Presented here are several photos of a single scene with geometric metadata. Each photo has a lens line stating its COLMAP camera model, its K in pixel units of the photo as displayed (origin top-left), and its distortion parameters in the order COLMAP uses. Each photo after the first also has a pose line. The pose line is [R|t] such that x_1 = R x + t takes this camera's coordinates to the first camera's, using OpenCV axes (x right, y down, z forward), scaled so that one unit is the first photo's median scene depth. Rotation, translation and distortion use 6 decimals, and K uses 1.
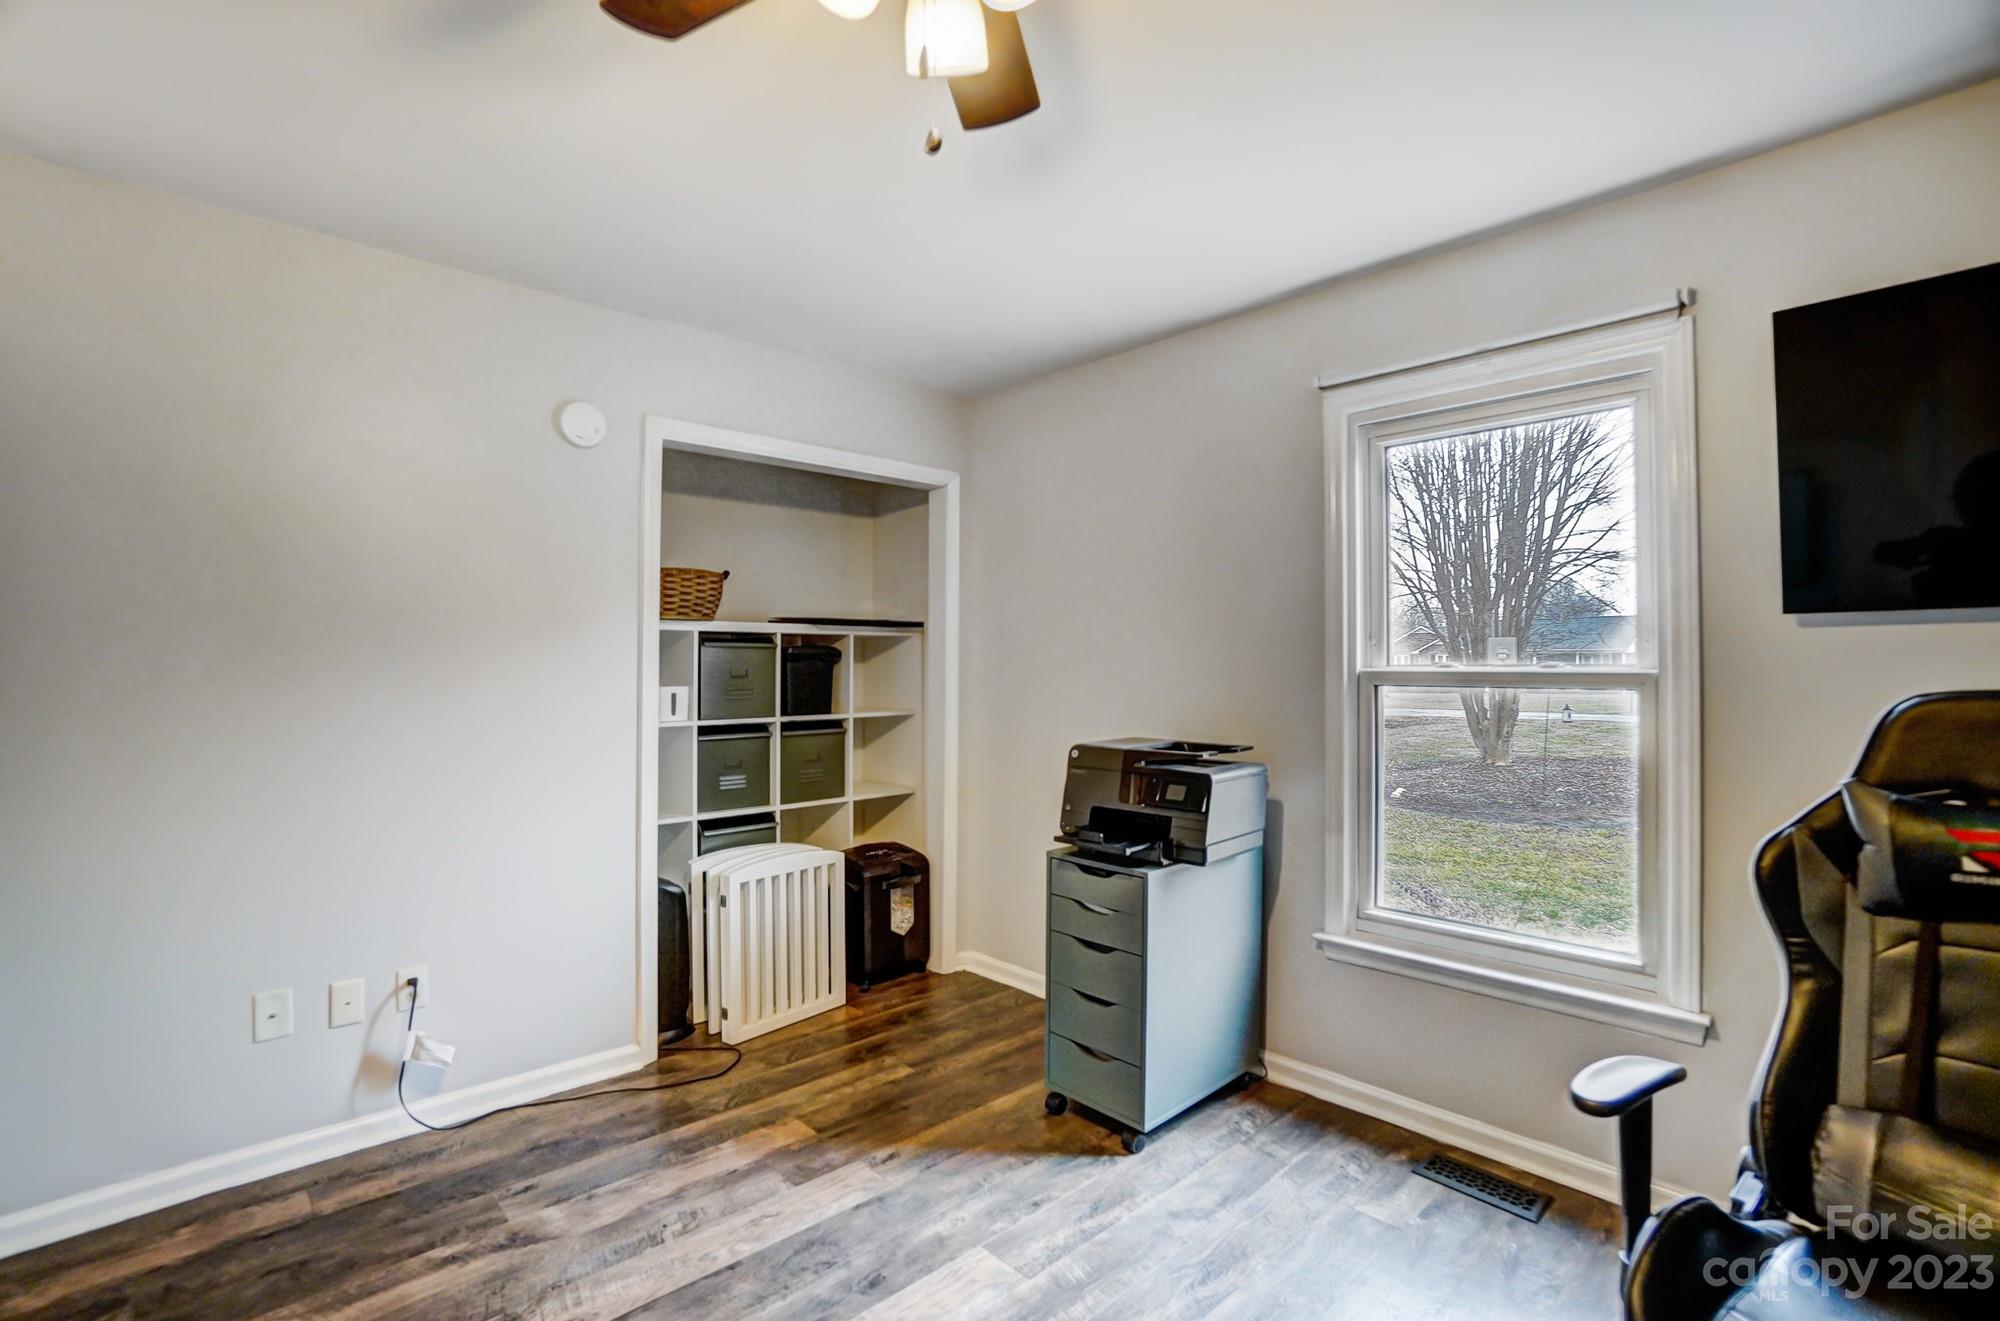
lens RADIAL K [[901.3, 0, 995.9], [0, 901.3, 657.0], [0, 0, 1]] dist [-0.060433, 0.023782]
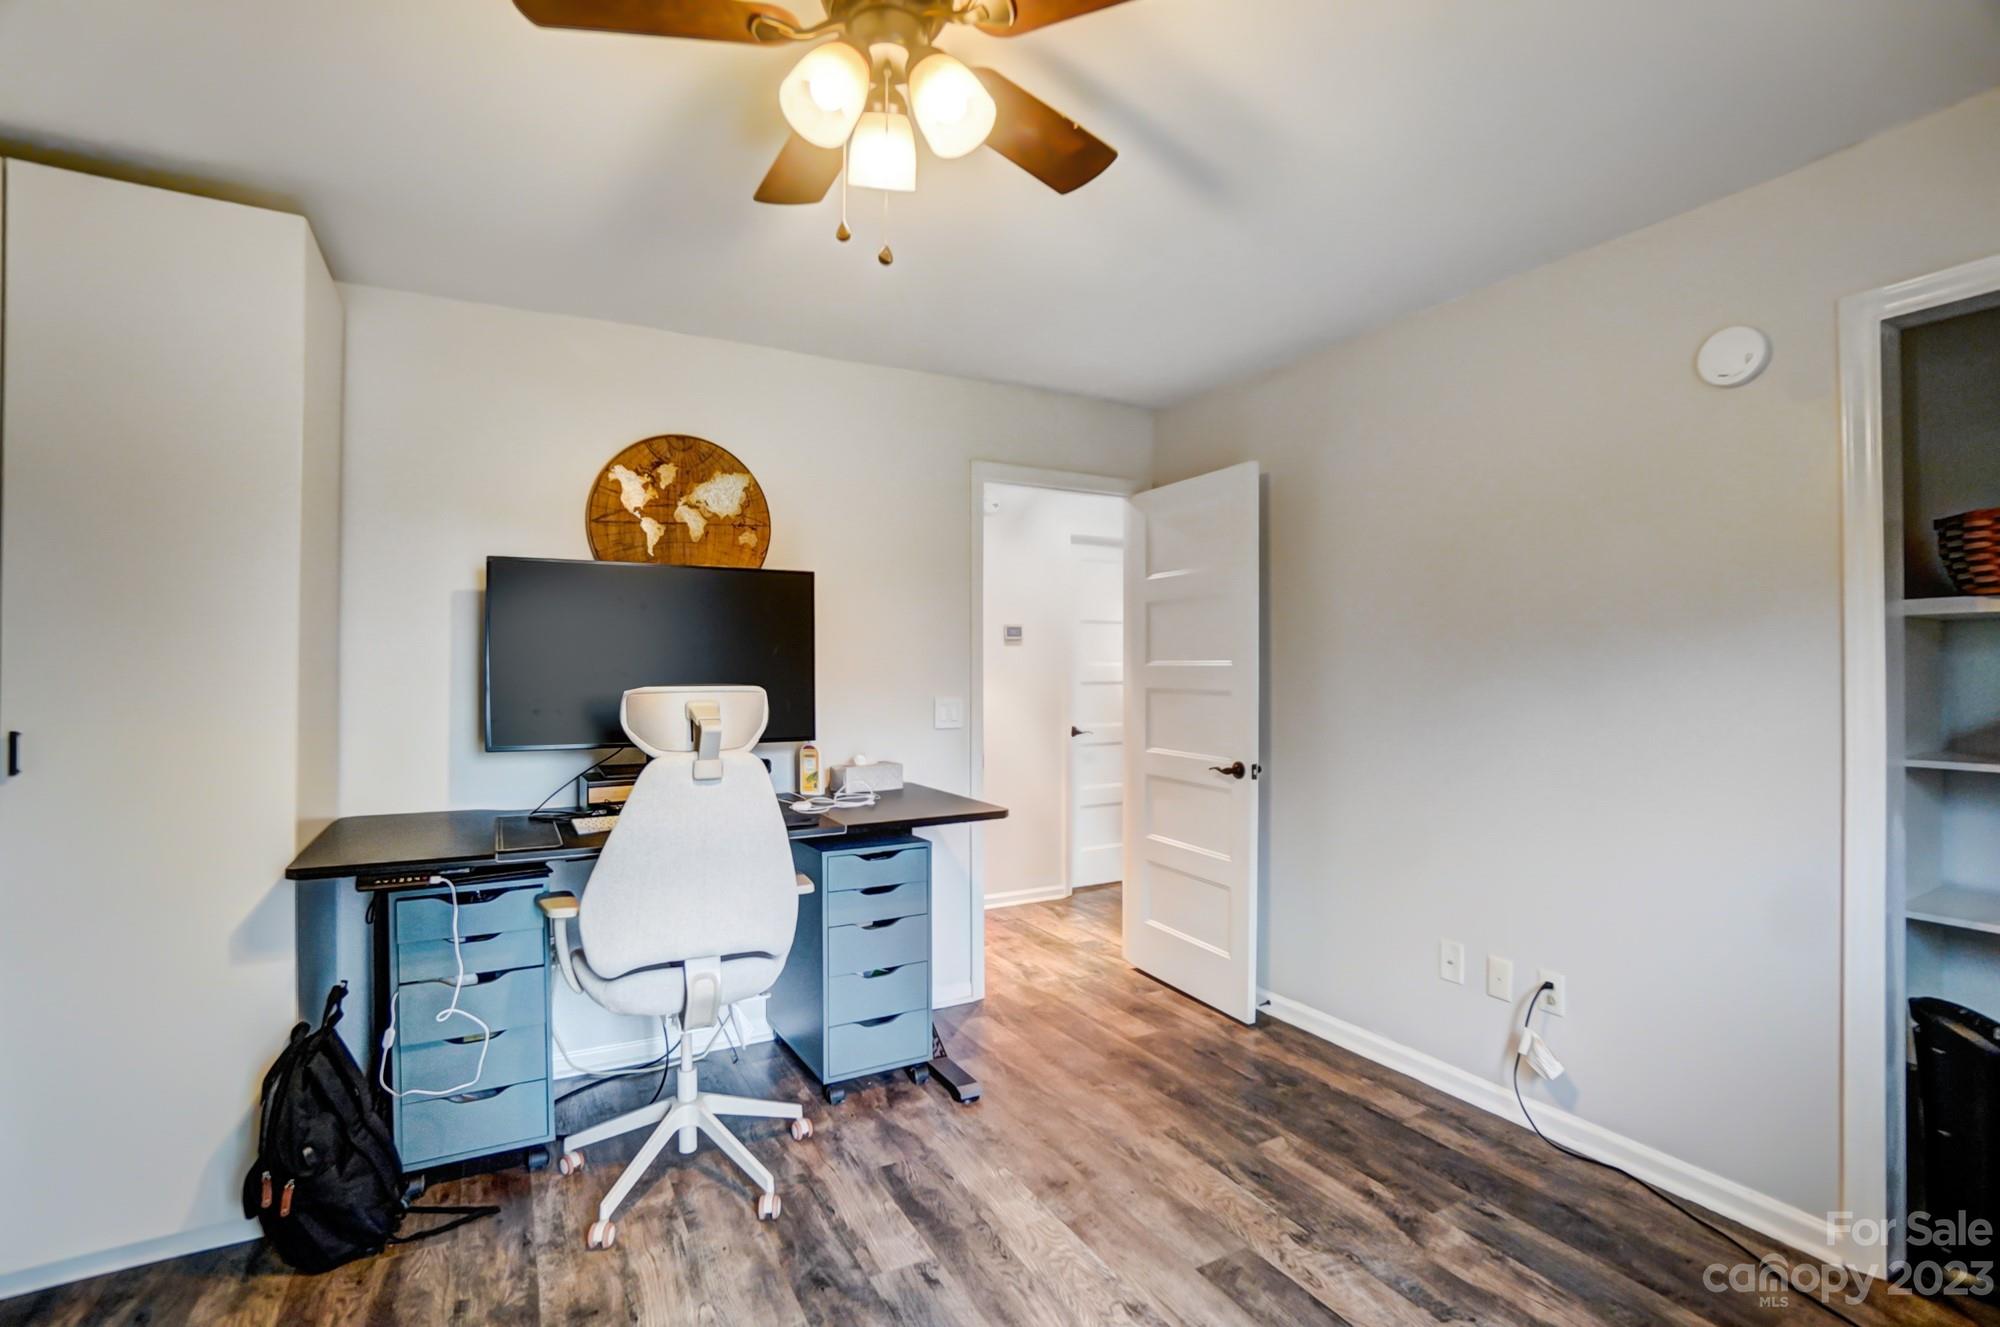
lens RADIAL K [[910.5, 0, 977.1], [0, 910.5, 665.9], [0, 0, 1]] dist [-0.060798, 0.025347]
pose [[-0.257132, -0.006359, -0.966355, 0.520955], [0.009728, 0.999911, -0.009168, 0.006911], [0.966327, -0.011758, -0.257047, 0.671168]]
